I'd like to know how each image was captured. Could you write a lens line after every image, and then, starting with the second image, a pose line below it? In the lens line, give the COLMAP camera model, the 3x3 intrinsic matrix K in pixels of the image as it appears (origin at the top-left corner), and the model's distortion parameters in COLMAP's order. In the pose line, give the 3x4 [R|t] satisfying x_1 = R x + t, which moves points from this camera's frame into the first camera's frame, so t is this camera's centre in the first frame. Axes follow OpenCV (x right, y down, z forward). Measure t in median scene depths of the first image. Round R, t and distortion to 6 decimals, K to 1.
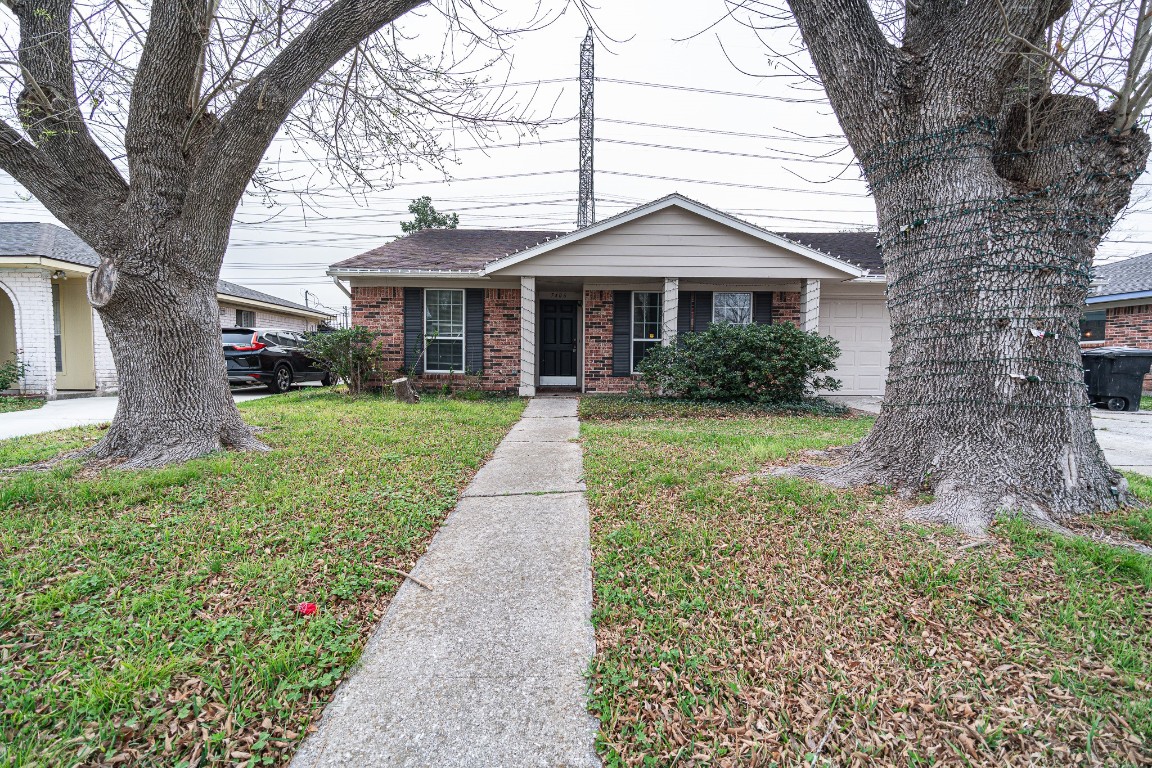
lens RADIAL K [[490.1, 0, 573.4], [0, 490.1, 382.5], [0, 0, 1]] dist [0.000405, -0.001190]
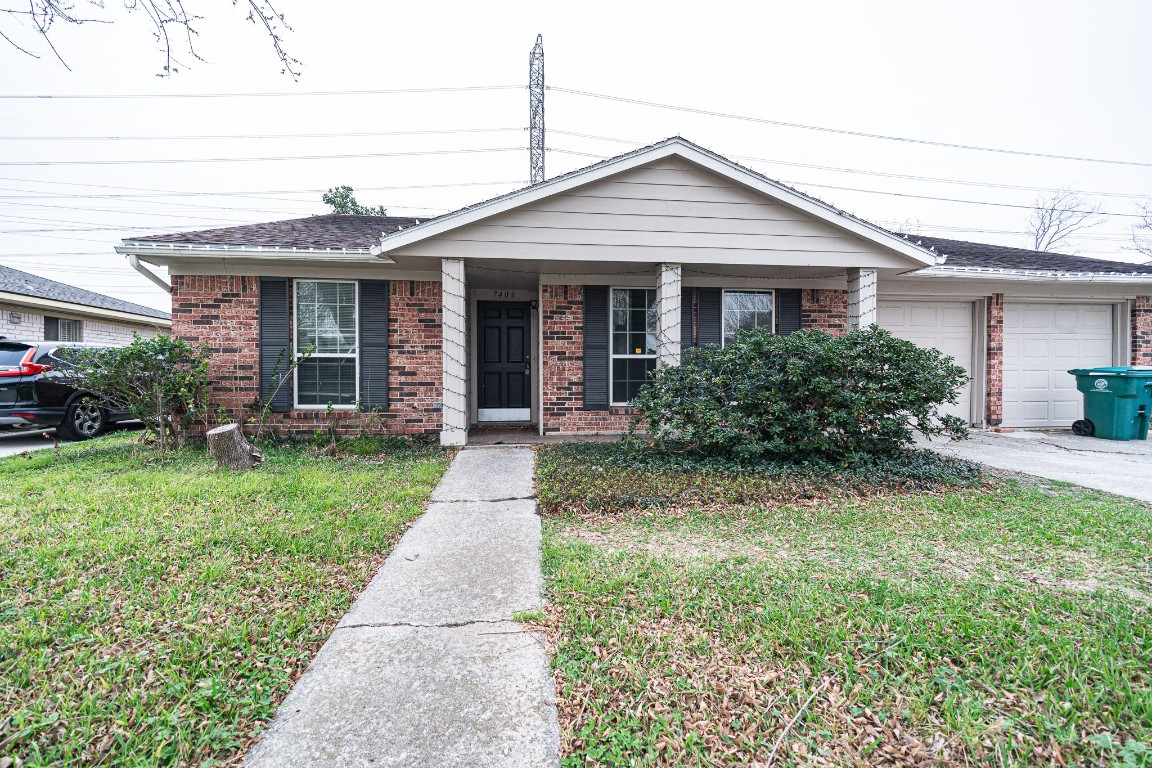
lens RADIAL K [[490.1, 0, 578.4], [0, 490.1, 385.9], [0, 0, 1]] dist [0.000405, -0.001190]
pose [[0.994361, -0.011740, 0.105399, 0.000908], [0.014517, 0.999566, -0.025620, -0.028527], [-0.105052, 0.027006, 0.994100, 0.319570]]
